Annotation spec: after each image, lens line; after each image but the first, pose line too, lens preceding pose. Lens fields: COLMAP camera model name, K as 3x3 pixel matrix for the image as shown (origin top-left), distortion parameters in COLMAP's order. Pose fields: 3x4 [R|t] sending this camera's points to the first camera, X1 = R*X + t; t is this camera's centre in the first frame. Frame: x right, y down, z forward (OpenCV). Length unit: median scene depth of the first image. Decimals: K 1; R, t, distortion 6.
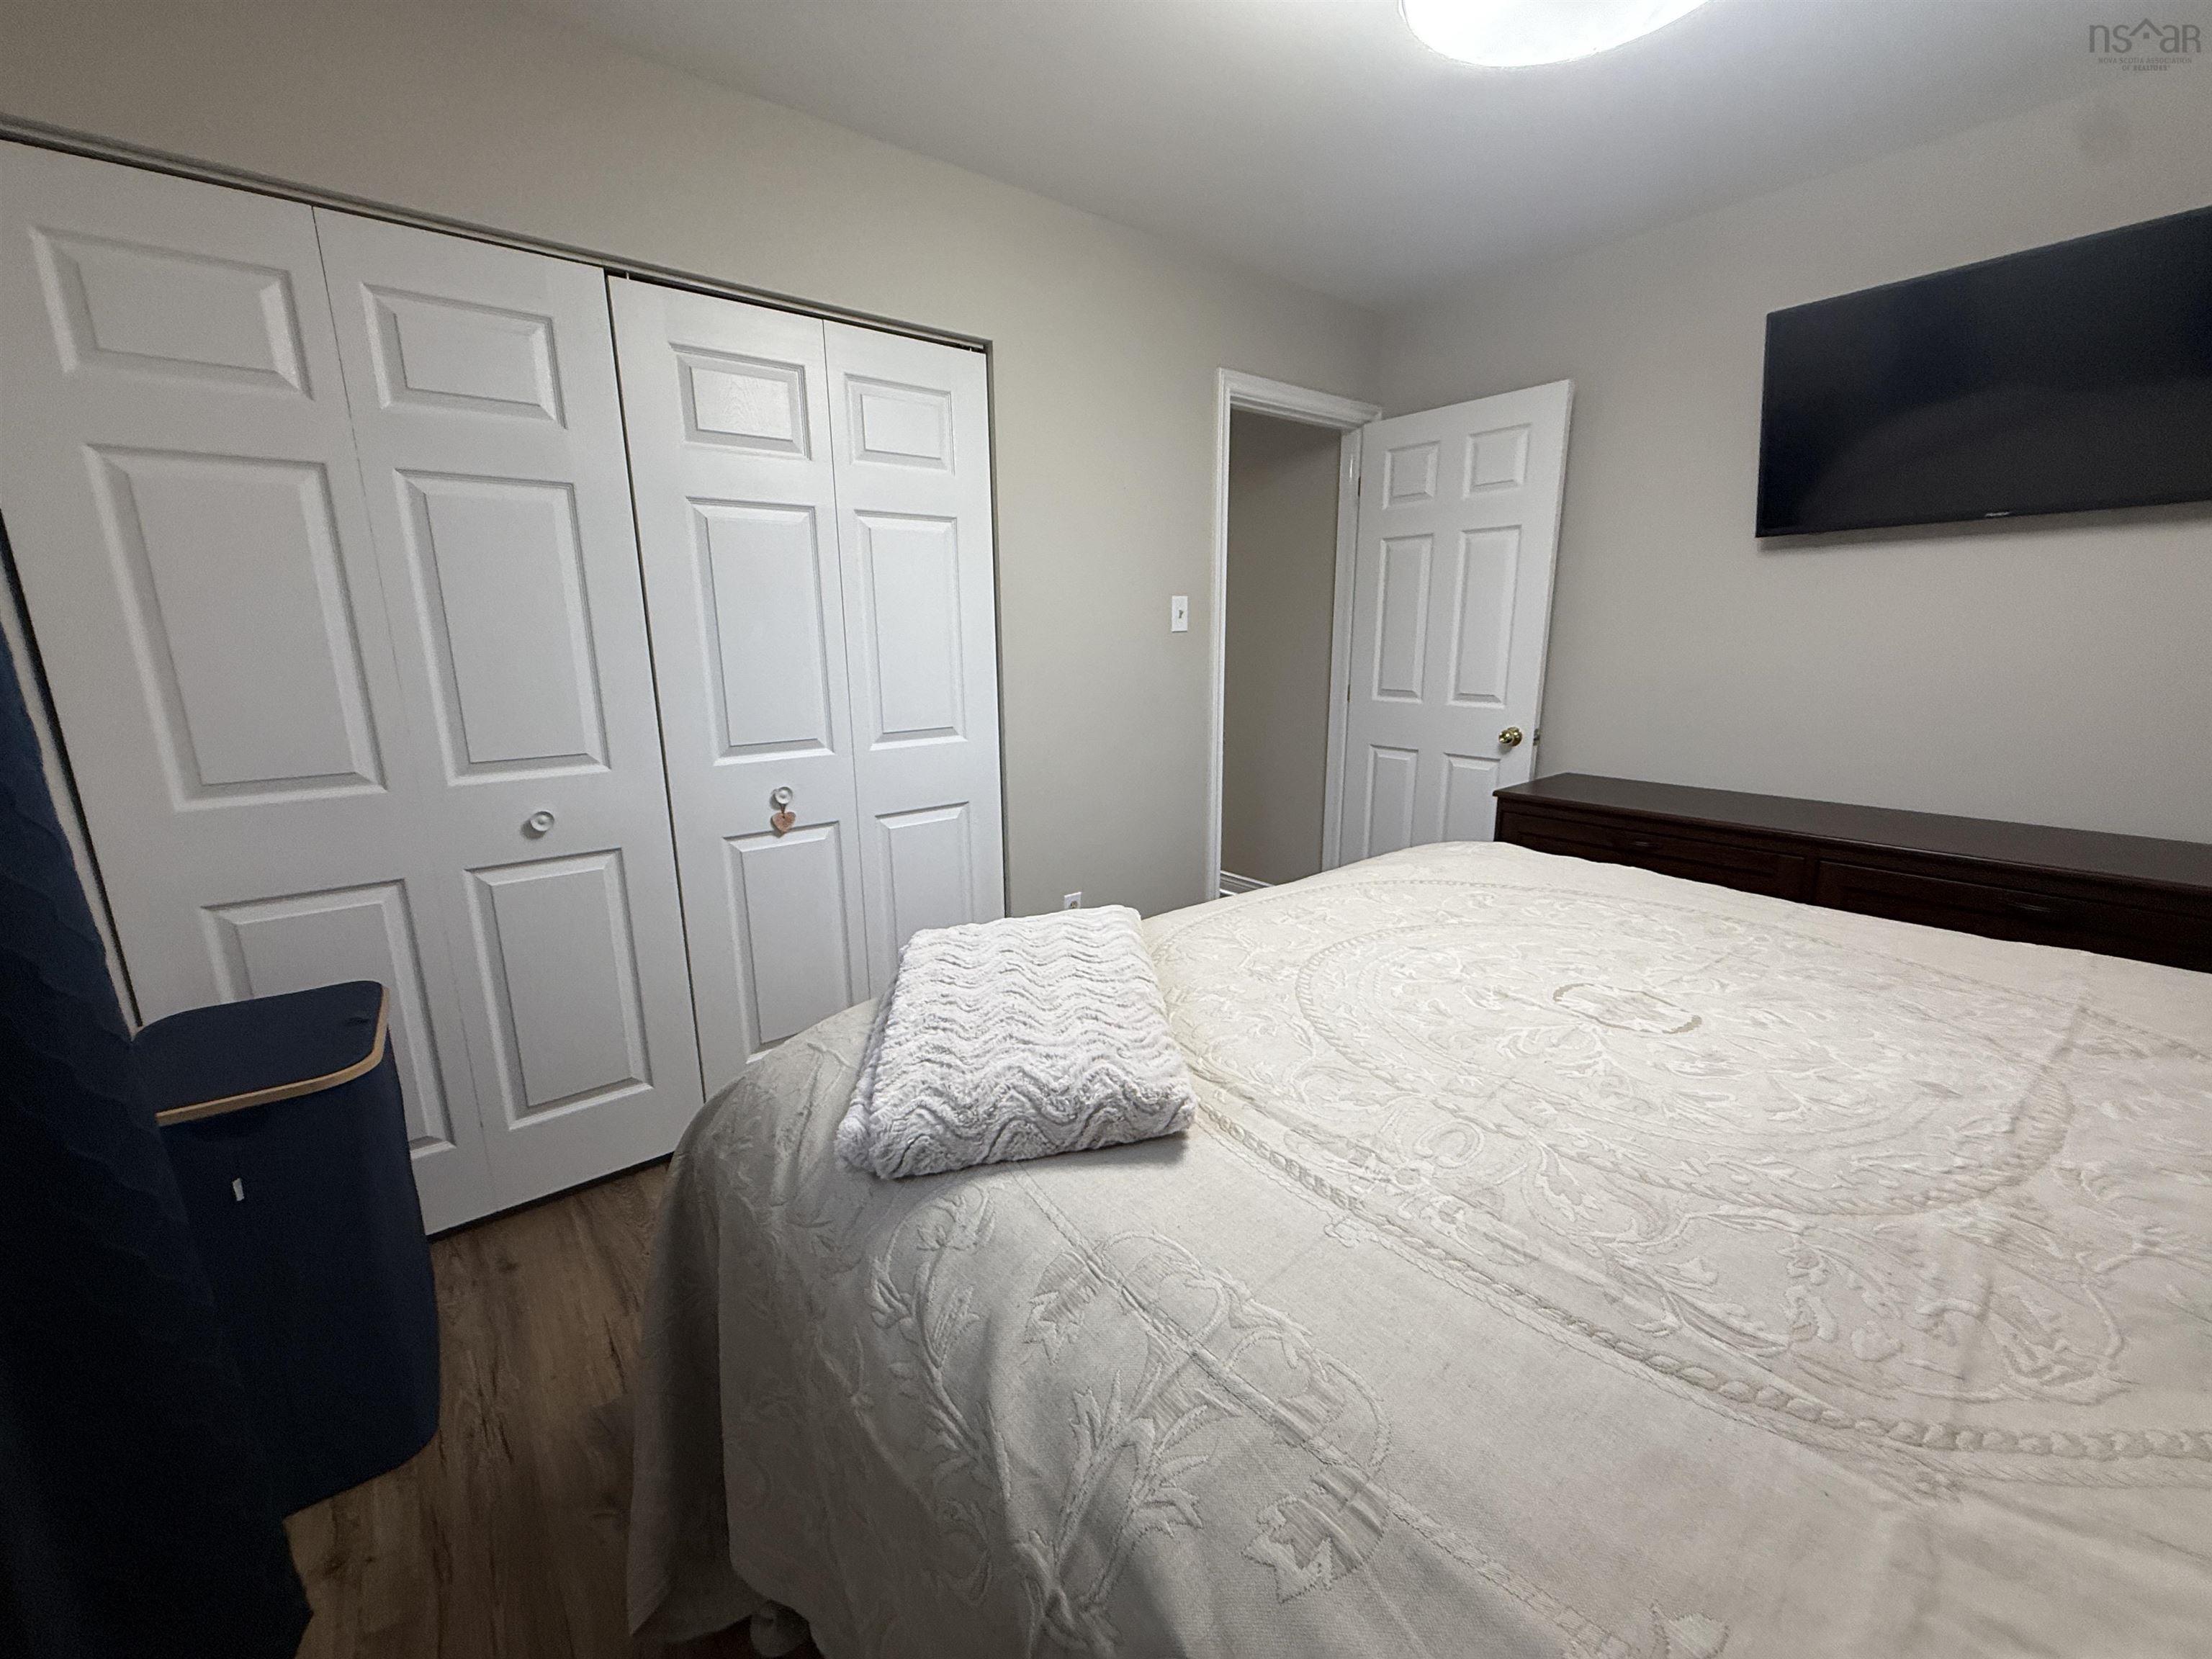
lens RADIAL K [[877.0, 0, 1105.9], [0, 877.0, 824.3], [0, 0, 1]] dist [-0.000664, 0.000205]
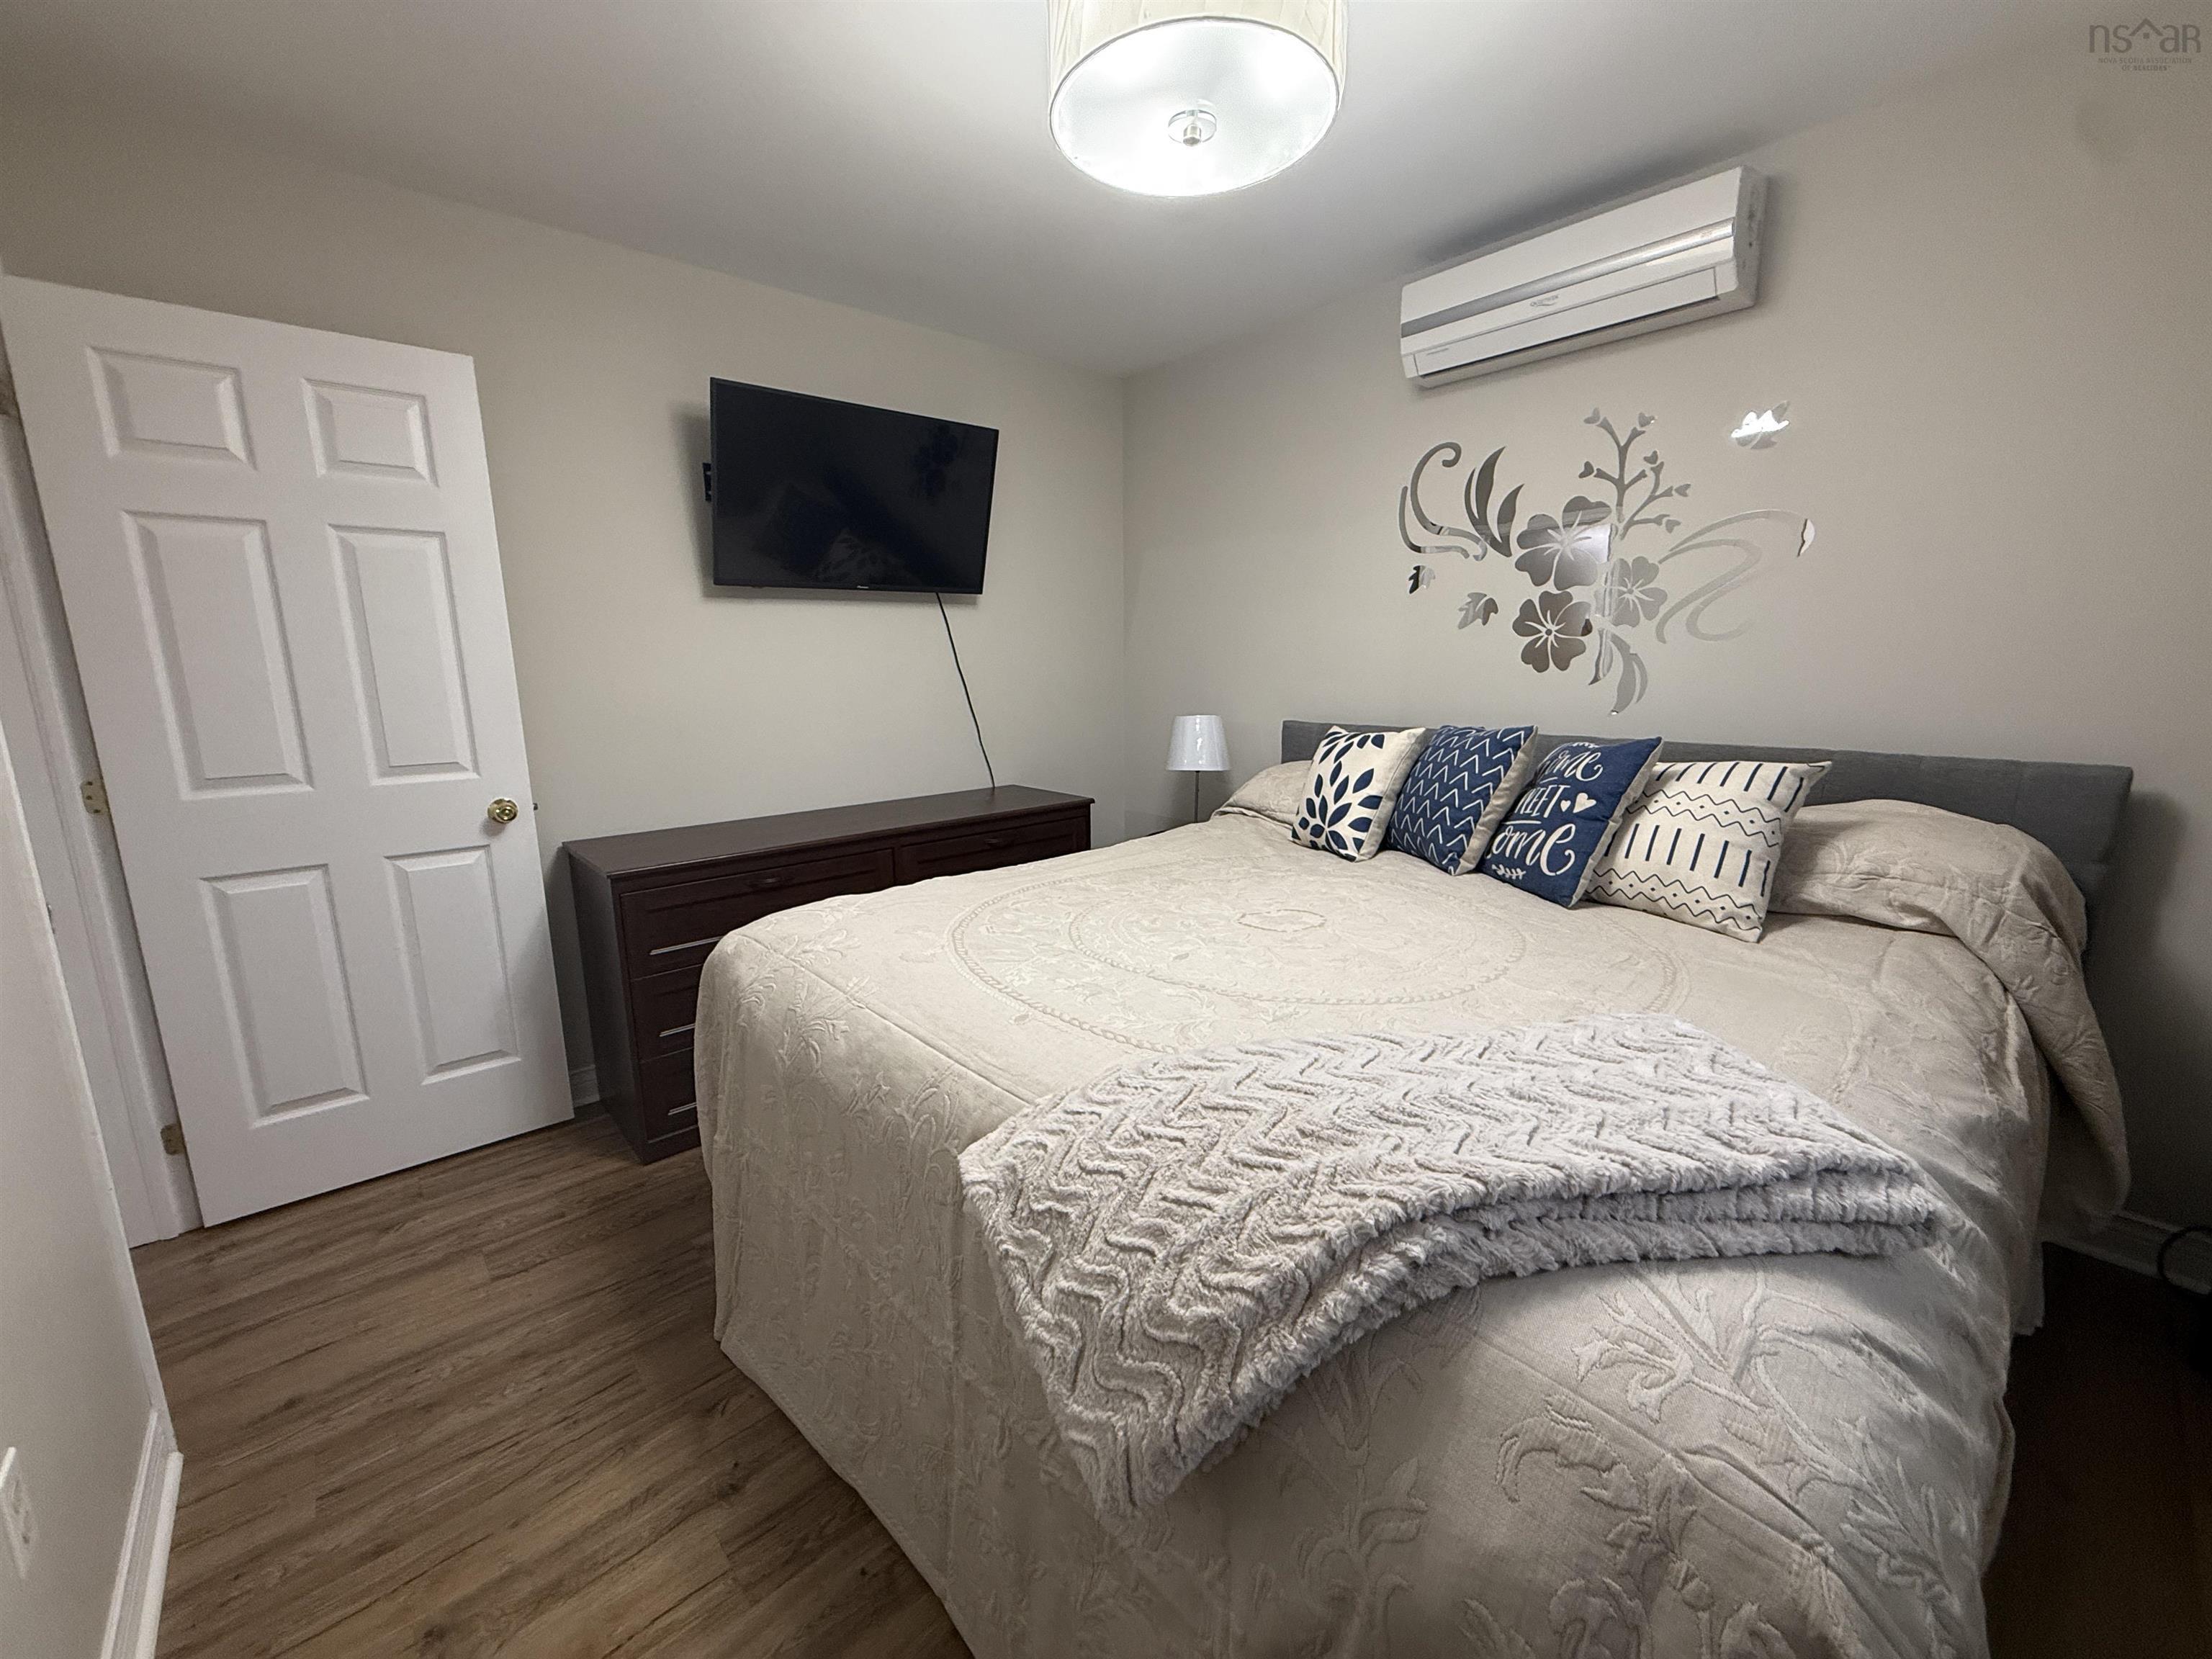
lens RADIAL K [[877.0, 0, 1106.2], [0, 877.0, 829.5], [0, 0, 1]] dist [-0.000664, 0.000205]
pose [[-0.037684, -0.182192, 0.982541, -0.537726], [0.232721, 0.954604, 0.185937, -0.183728], [-0.971813, 0.235665, 0.006427, 0.860255]]
